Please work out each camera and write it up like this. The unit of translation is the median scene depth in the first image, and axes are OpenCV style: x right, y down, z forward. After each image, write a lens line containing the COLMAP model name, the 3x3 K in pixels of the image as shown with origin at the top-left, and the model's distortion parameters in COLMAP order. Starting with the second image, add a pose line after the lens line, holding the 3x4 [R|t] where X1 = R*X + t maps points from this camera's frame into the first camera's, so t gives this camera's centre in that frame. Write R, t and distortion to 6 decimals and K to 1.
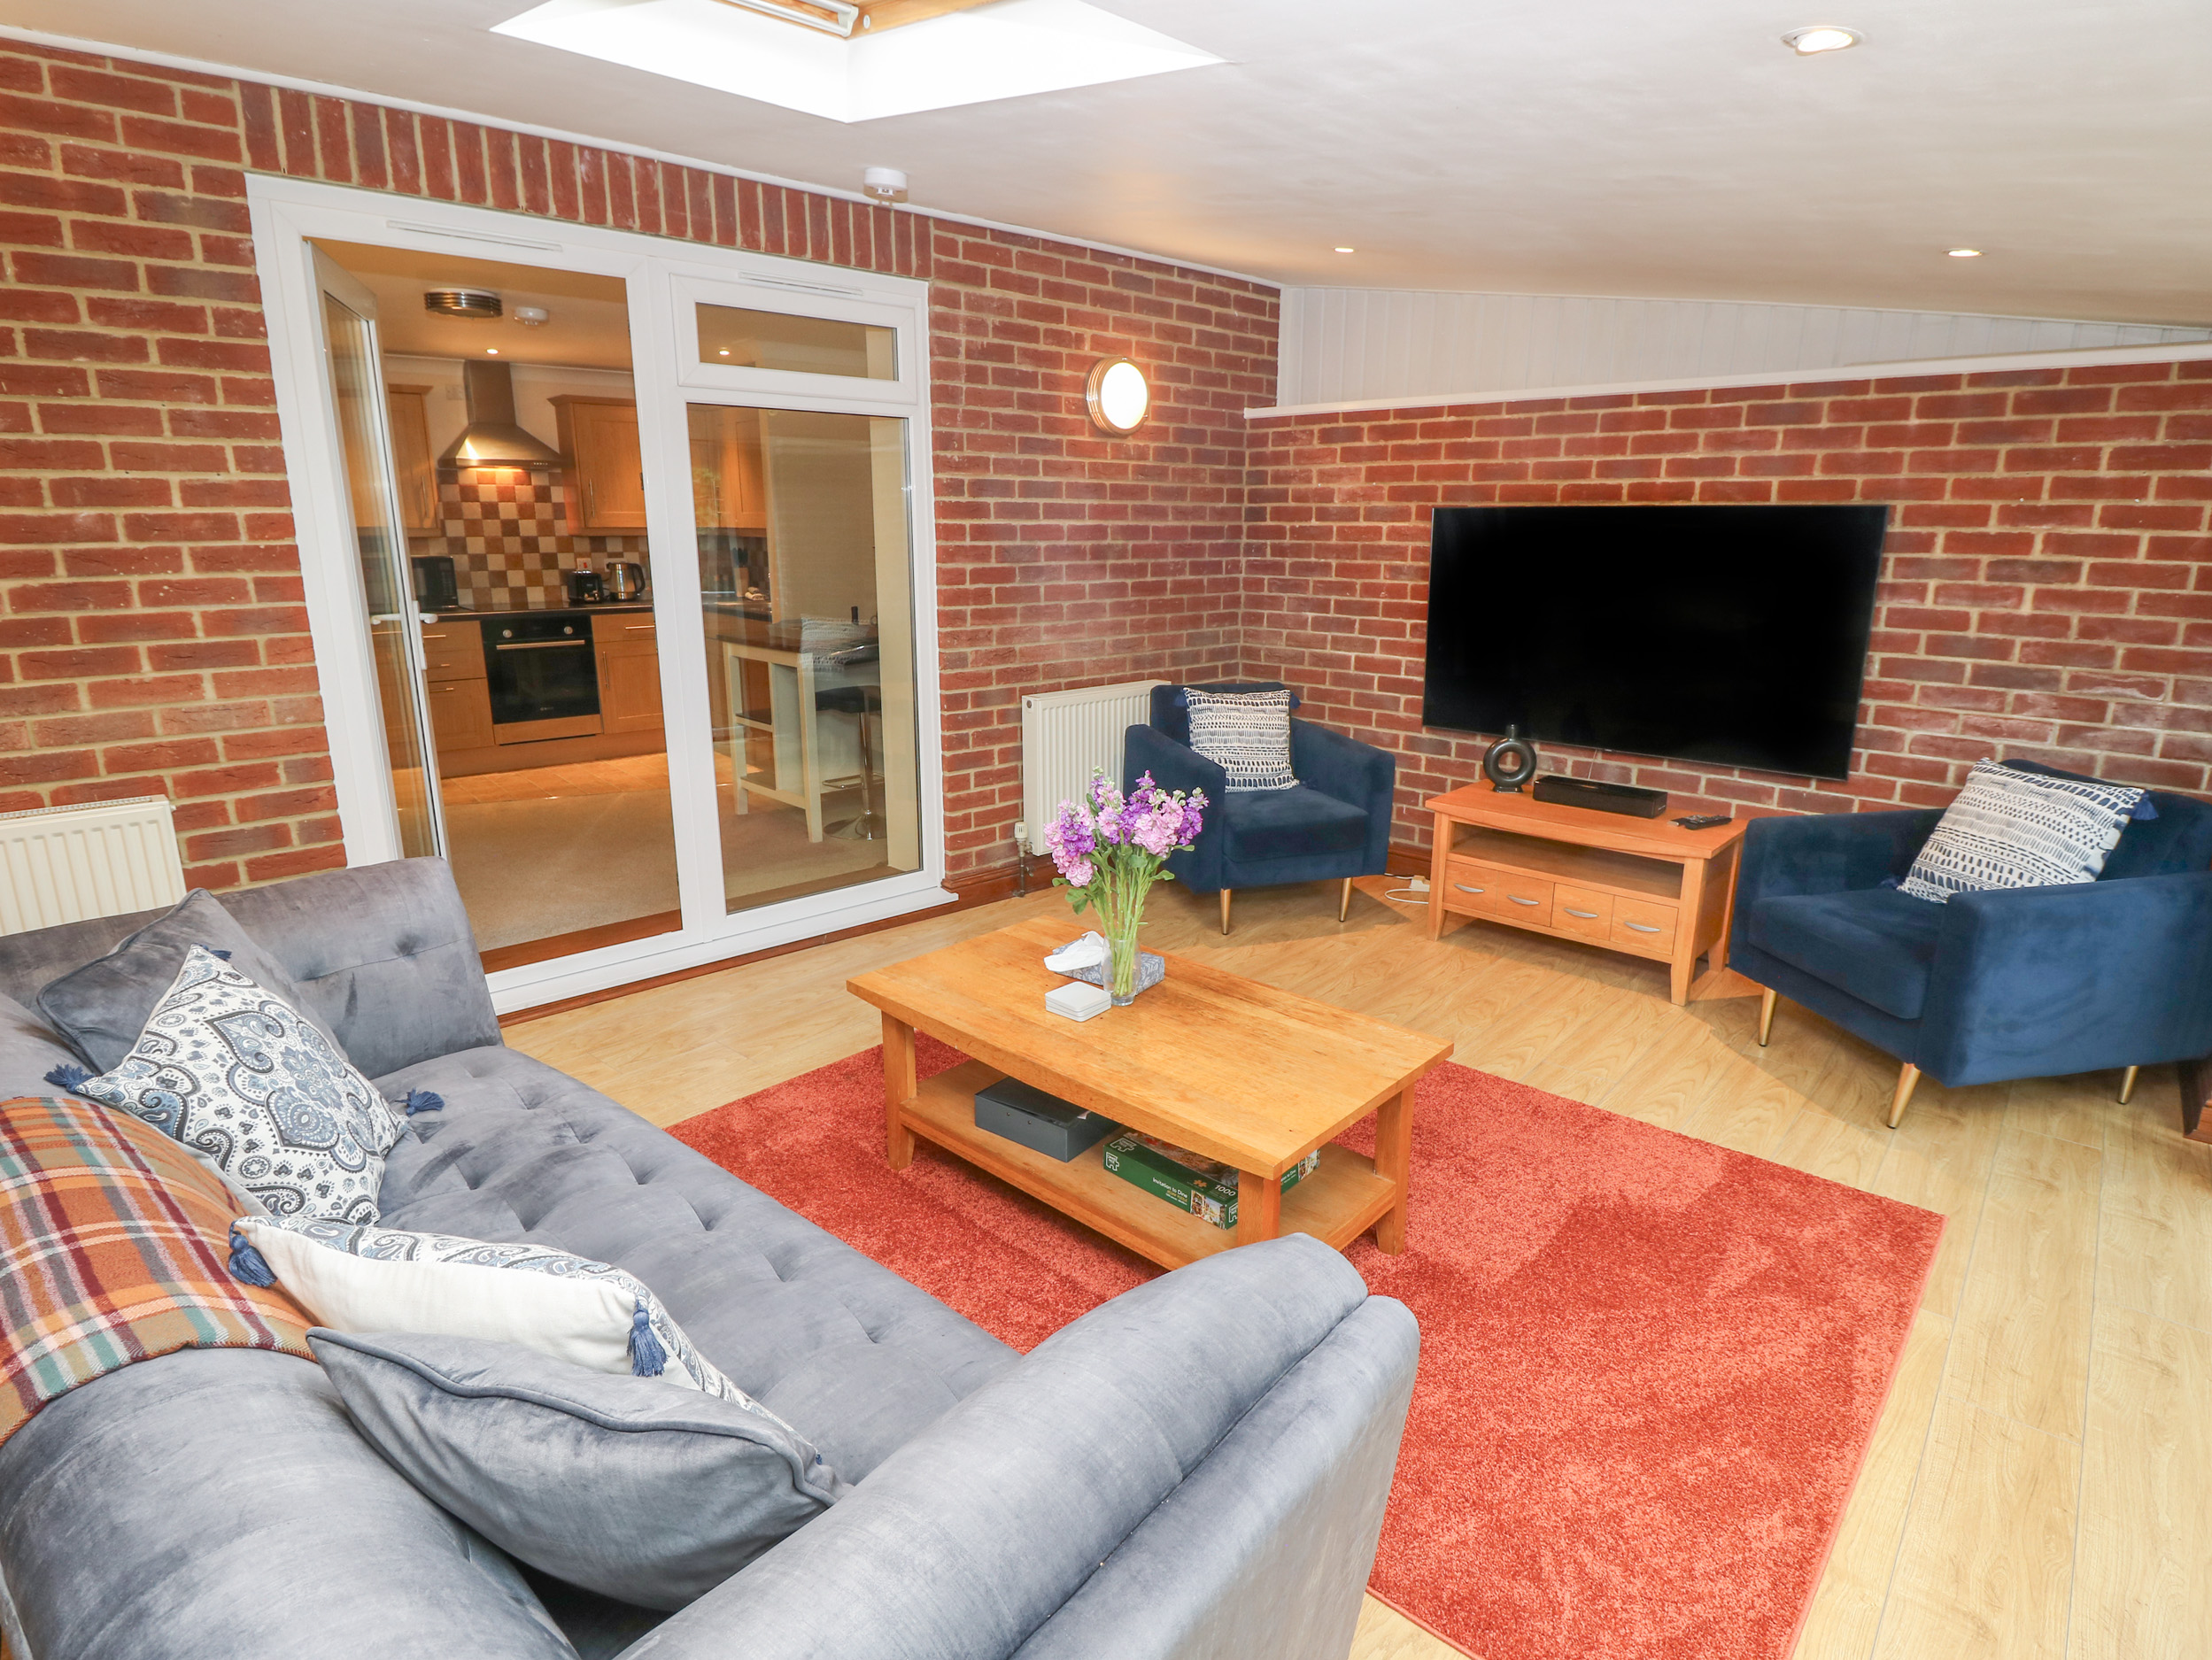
lens RADIAL K [[1130.2, 0, 1092.4], [0, 1130.2, 824.7], [0, 0, 1]] dist [-0.001805, -0.014871]
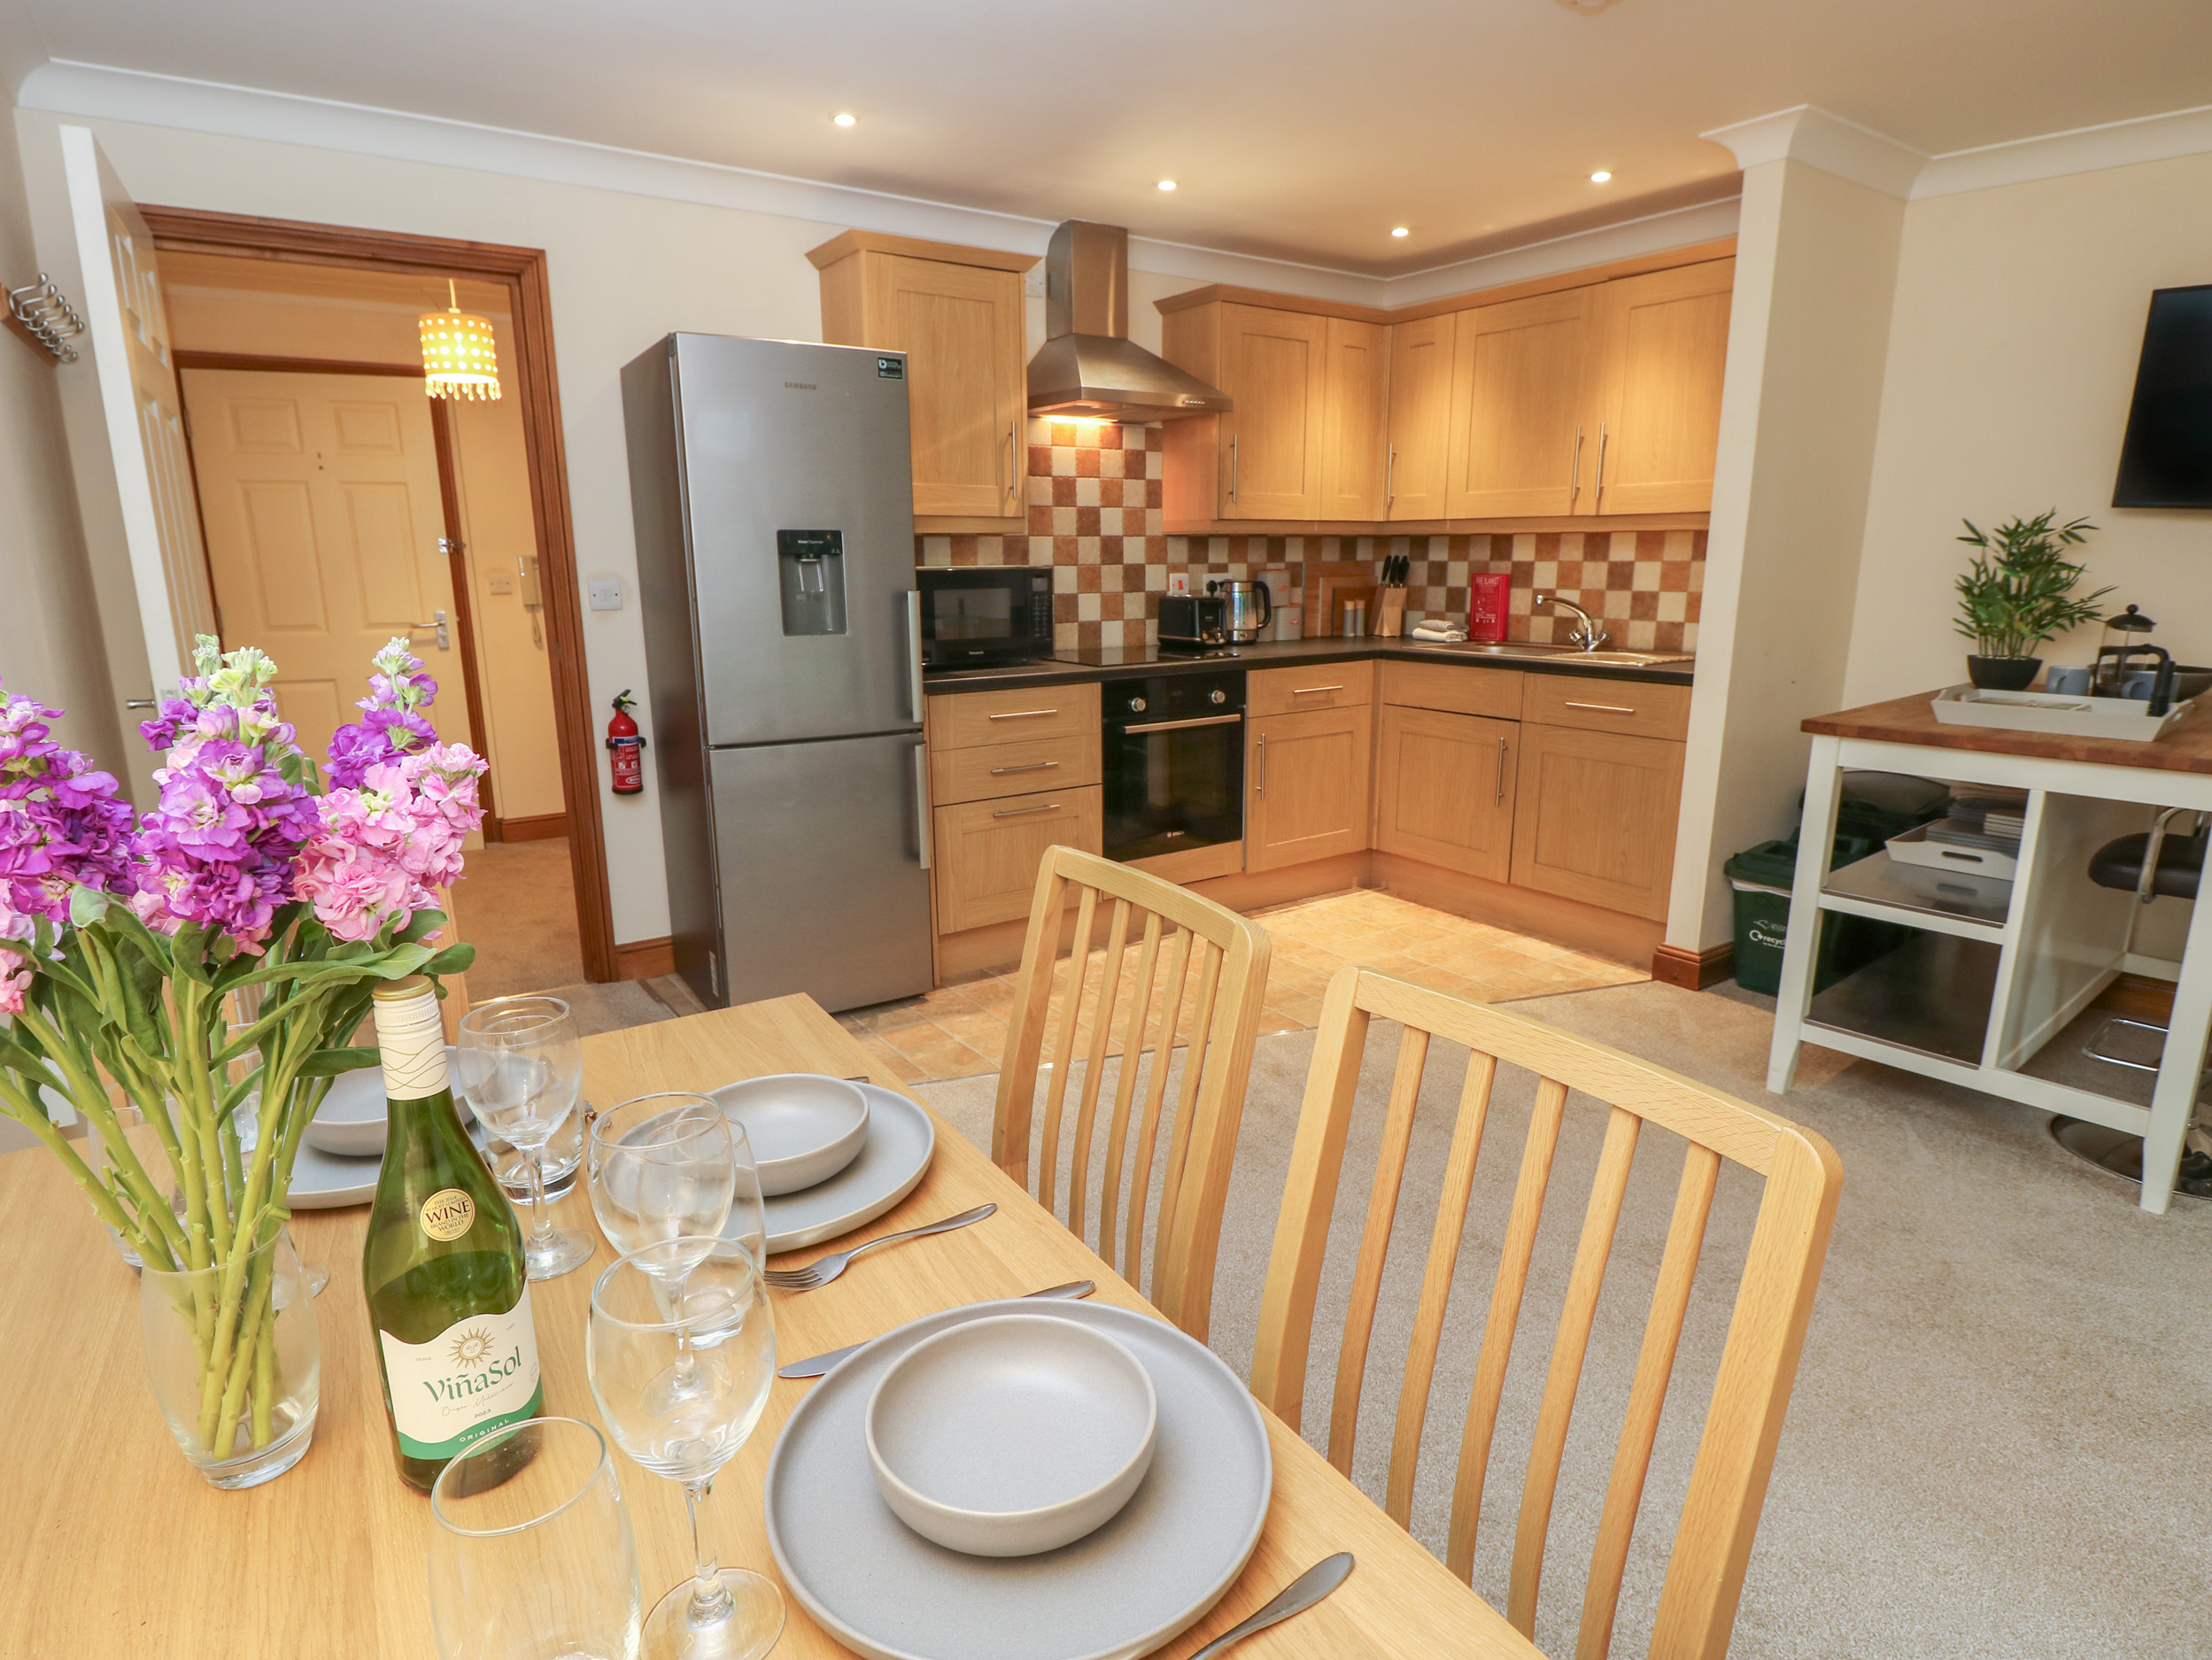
lens RADIAL K [[1202.4, 0, 1096.5], [0, 1202.4, 829.1], [0, 0, 1]] dist [-0.004357, -0.000713]
pose [[0.996703, 0.005471, -0.080950, -0.461668], [-0.008593, 0.999230, -0.038272, -0.079778], [0.080678, 0.038842, 0.995983, 0.385298]]
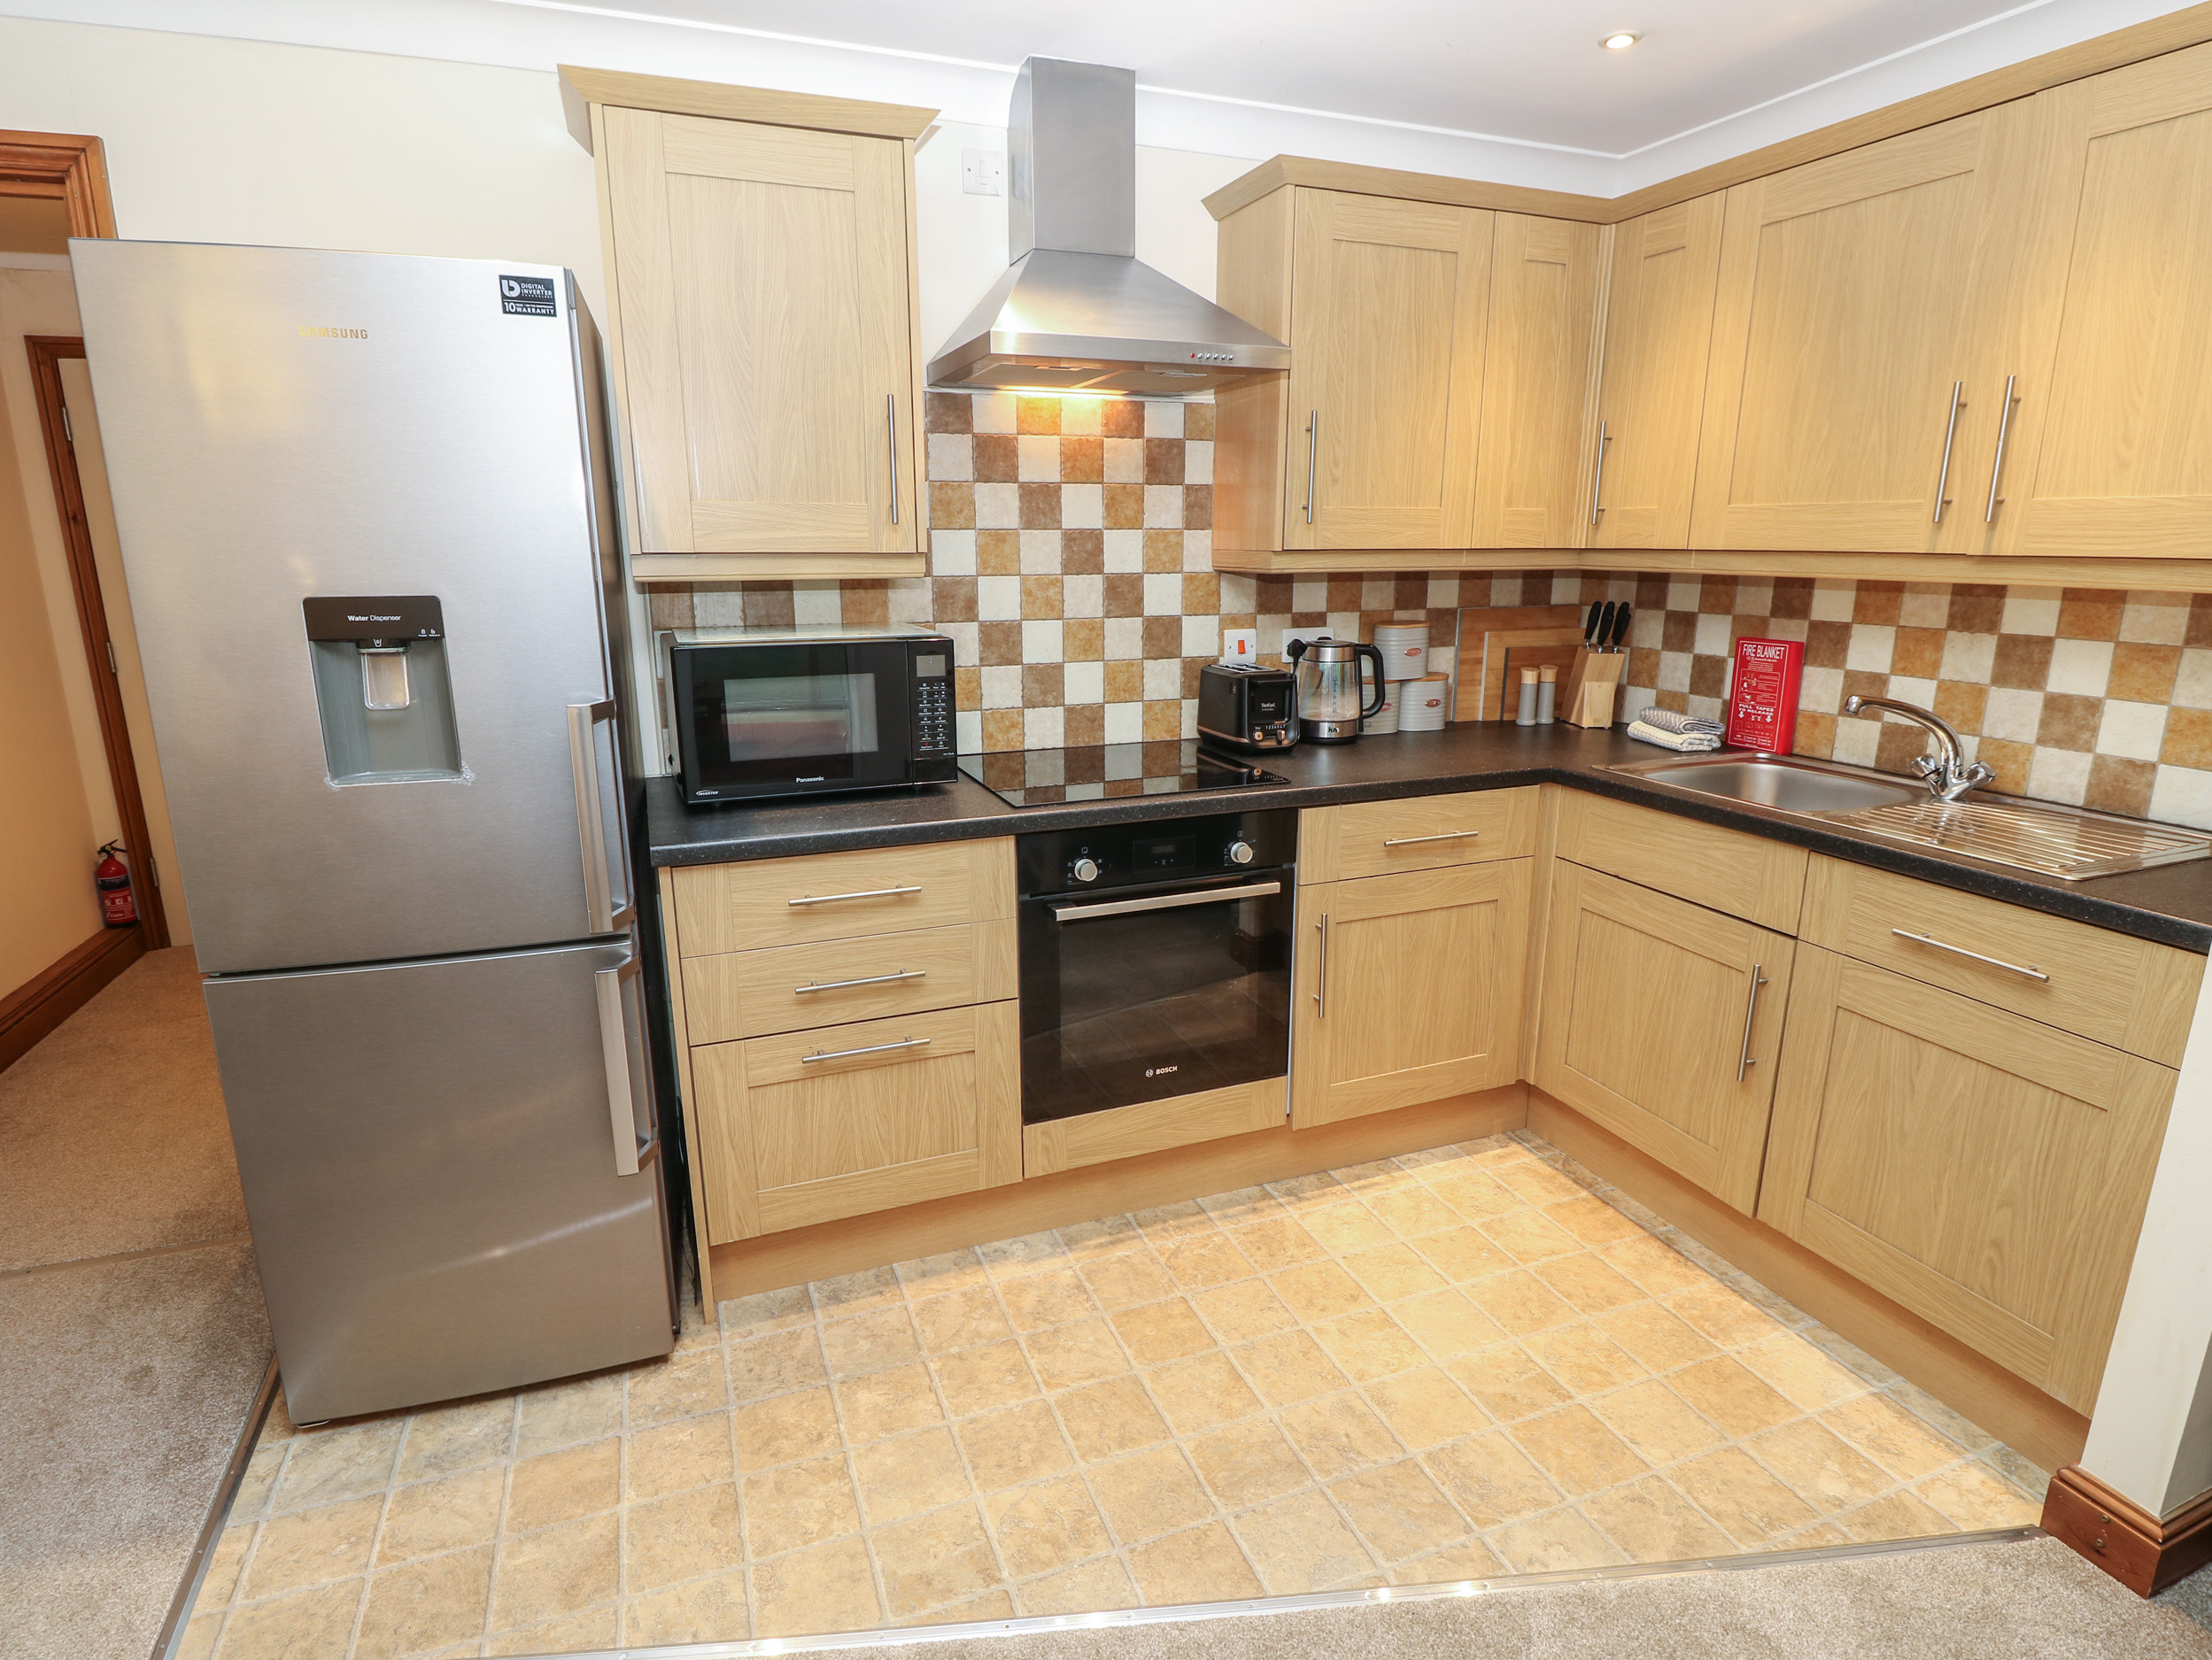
lens RADIAL K [[1158.9, 0, 1106.0], [0, 1158.9, 830.0], [0, 0, 1]] dist [0.001430, -0.014746]
pose [[0.952170, 0.066345, -0.298281, -0.387939], [-0.072421, 0.997330, -0.009351, -0.167640], [0.296864, 0.030506, 0.954432, 0.636551]]
